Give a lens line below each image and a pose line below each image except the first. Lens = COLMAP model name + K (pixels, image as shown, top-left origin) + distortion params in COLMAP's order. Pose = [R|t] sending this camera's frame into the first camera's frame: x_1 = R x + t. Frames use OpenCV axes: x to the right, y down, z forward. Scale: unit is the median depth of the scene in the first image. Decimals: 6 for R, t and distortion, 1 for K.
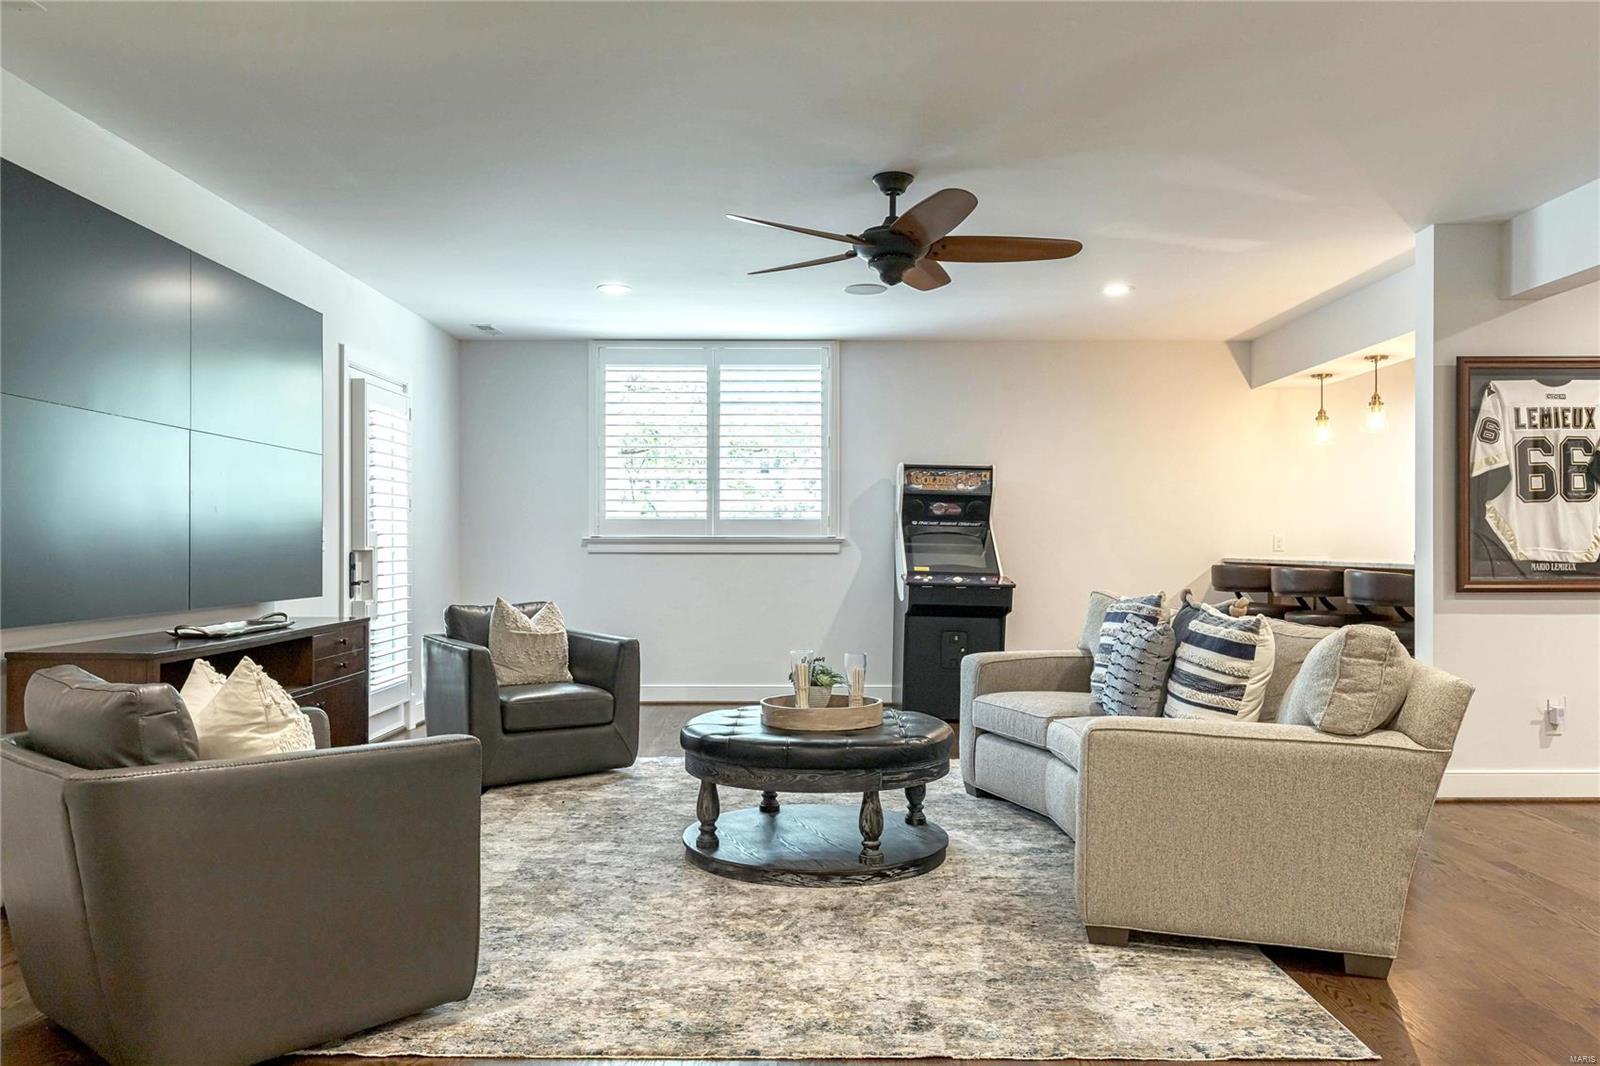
lens RADIAL K [[1173.4, 0, 800.0], [0, 1173.4, 533.0], [0, 0, 1]] dist [-0.004591, -0.002284]
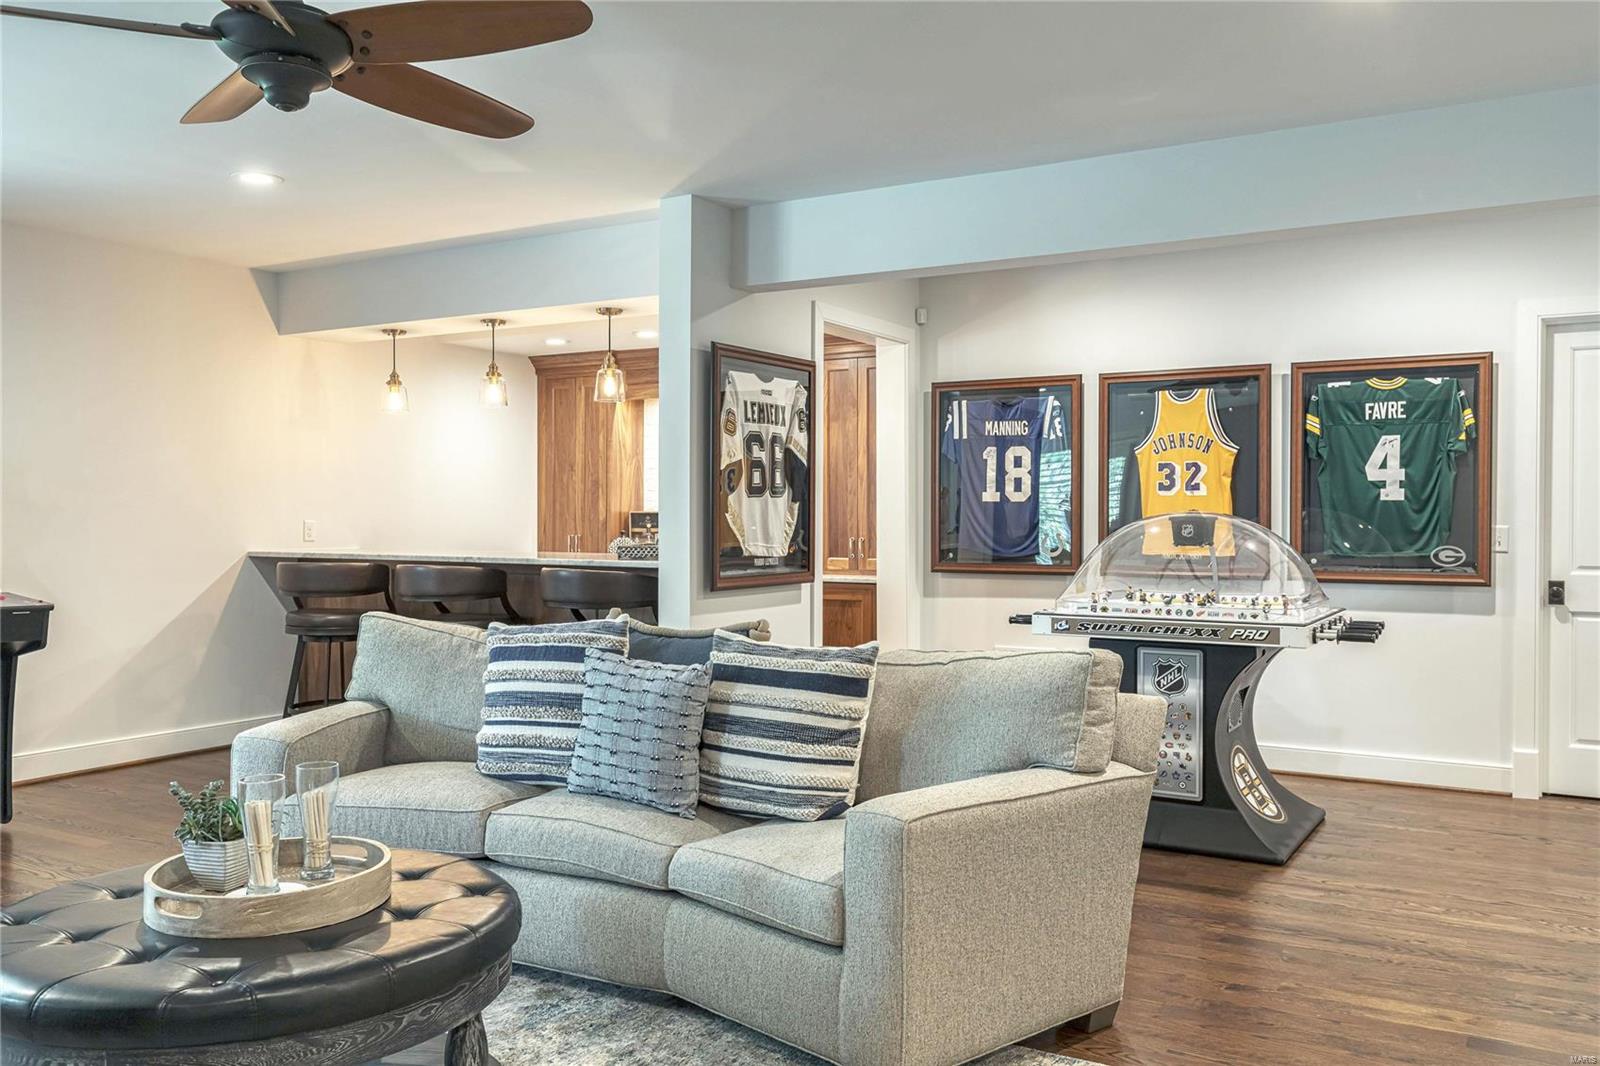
lens RADIAL K [[1303.9, 0, 805.0], [0, 1303.9, 520.8], [0, 0, 1]] dist [0.002113, 0.001995]
pose [[0.499484, -0.003565, 0.866316, -0.310187], [-0.011150, 0.999882, 0.010544, -0.018376], [-0.866251, -0.014926, 0.499386, 0.409589]]
